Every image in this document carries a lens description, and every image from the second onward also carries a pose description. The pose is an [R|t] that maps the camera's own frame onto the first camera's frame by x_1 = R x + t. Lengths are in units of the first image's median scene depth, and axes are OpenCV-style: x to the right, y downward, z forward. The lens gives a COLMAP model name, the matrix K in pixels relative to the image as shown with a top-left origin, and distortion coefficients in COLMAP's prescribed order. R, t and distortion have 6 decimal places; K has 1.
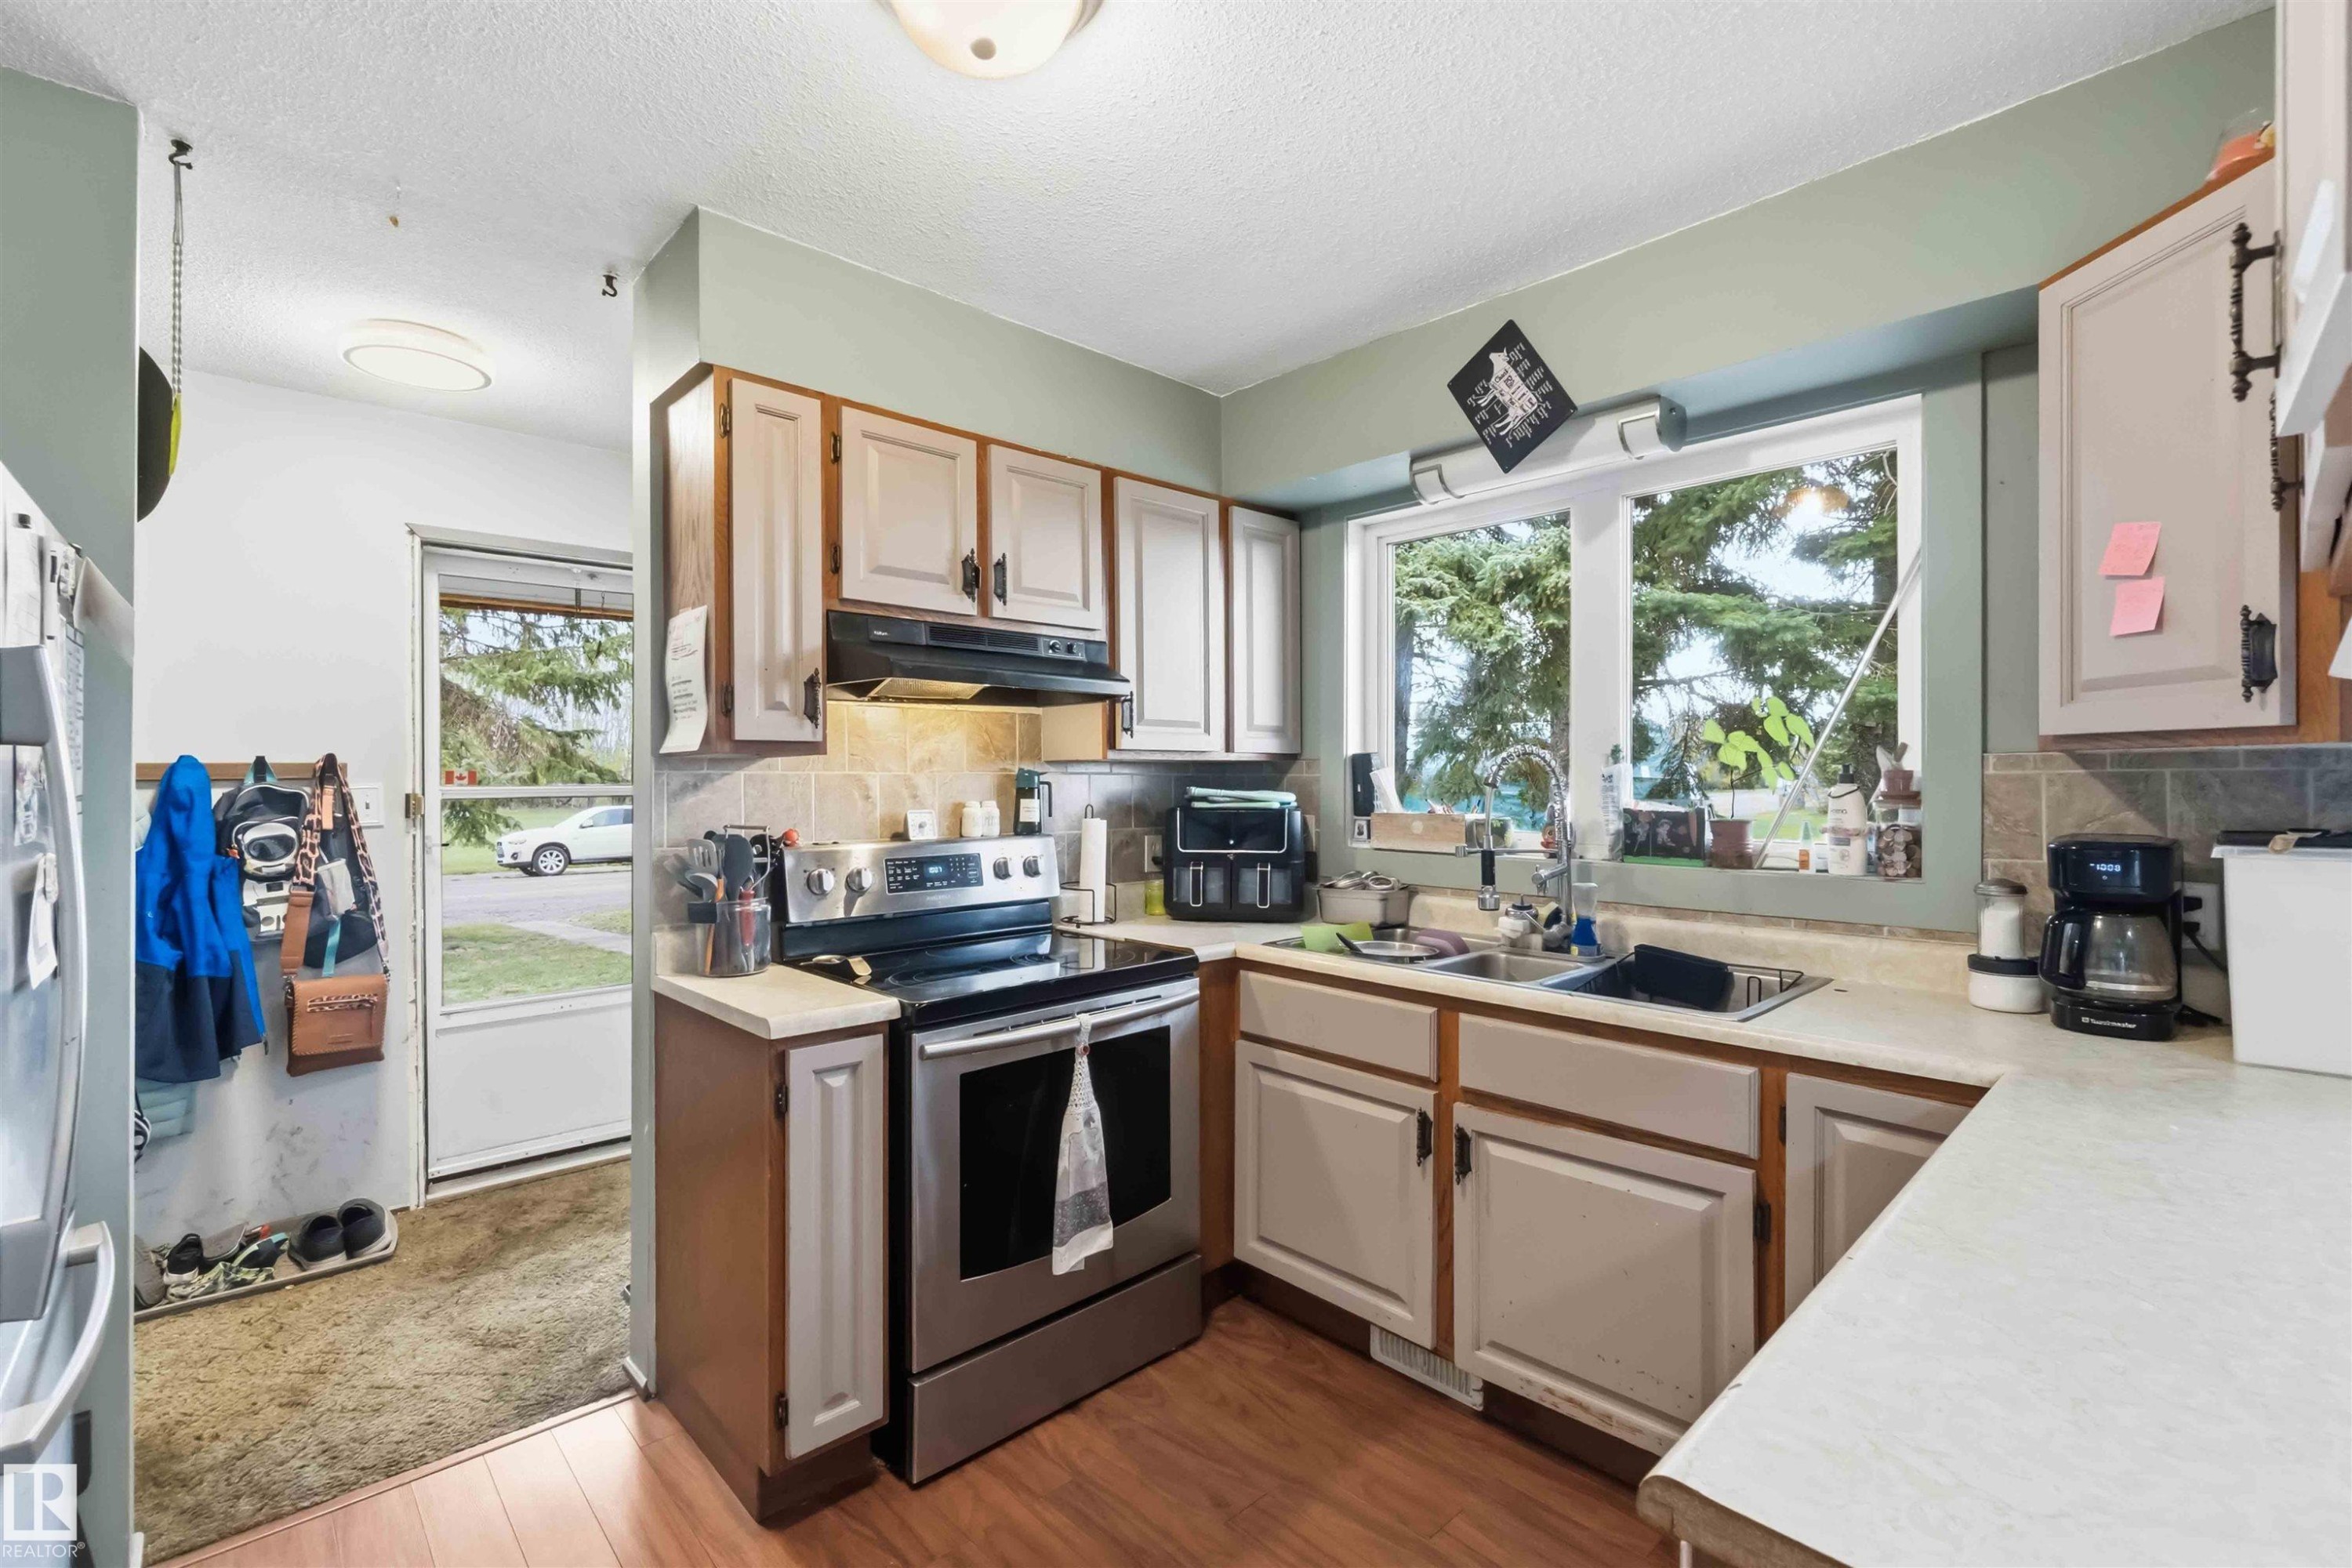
lens RADIAL K [[1024.3, 0, 1176.5], [0, 1024.3, 772.0], [0, 0, 1]] dist [0.000059, 0.000192]
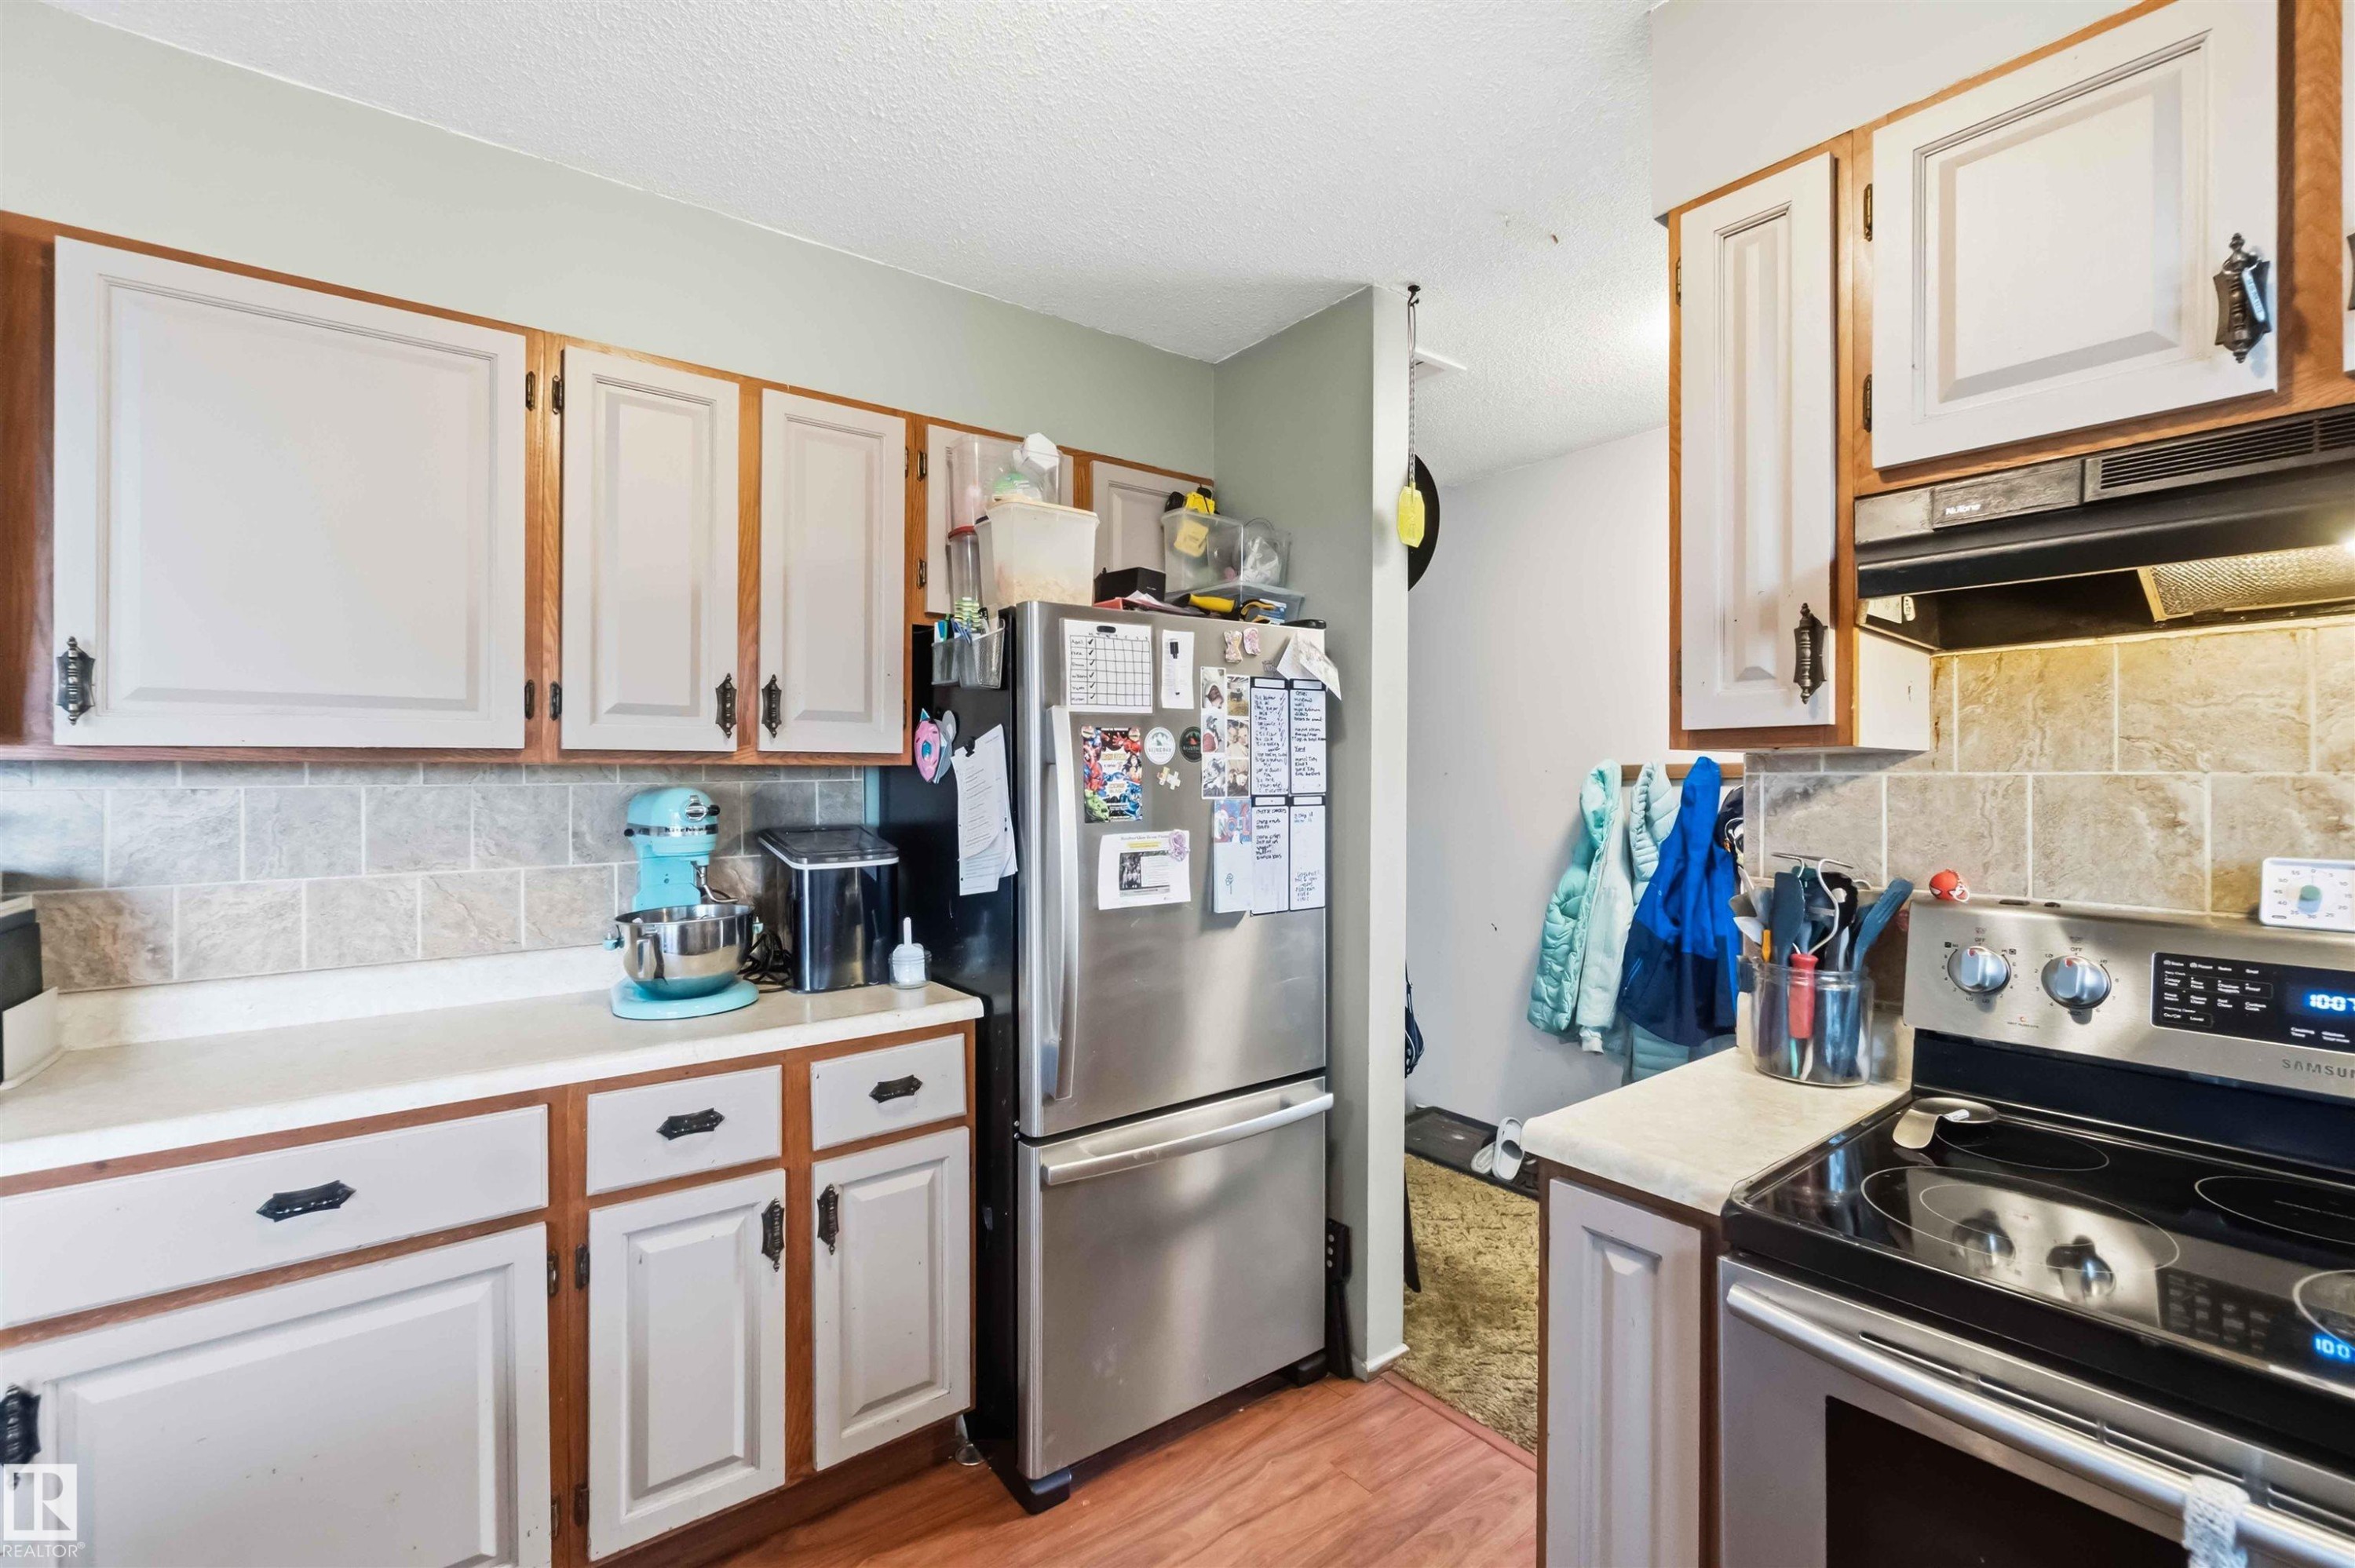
lens RADIAL K [[1025.5, 0, 1178.0], [0, 1025.5, 772.0], [0, 0, 1]] dist [0.000059, 0.000192]
pose [[-0.092600, -0.000941, -0.995703, 0.240523], [0.006567, 0.999977, -0.001556, -0.002618], [0.995682, -0.006683, -0.092591, 0.583740]]
